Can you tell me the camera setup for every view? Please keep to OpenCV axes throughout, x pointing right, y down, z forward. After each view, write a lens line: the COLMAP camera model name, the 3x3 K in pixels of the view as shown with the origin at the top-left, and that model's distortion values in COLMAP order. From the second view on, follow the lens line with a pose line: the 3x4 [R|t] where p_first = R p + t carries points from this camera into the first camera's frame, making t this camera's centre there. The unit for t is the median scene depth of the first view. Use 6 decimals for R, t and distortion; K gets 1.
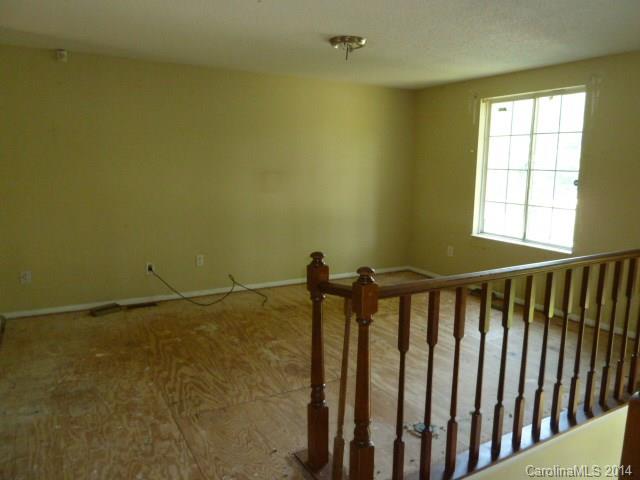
lens RADIAL K [[484.1, 0, 319.5], [0, 484.1, 240.1], [0, 0, 1]] dist [-0.007169, 0.005939]
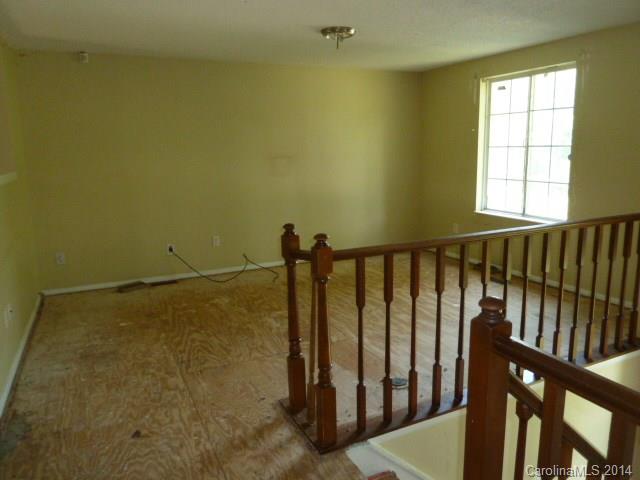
lens RADIAL K [[484.1, 0, 319.5], [0, 484.1, 240.1], [0, 0, 1]] dist [-0.007169, 0.005939]
pose [[0.996887, -0.020996, -0.076001, 0.089524], [0.023236, 0.999318, 0.028714, 0.018635], [0.075346, -0.030390, 0.996694, -0.083550]]
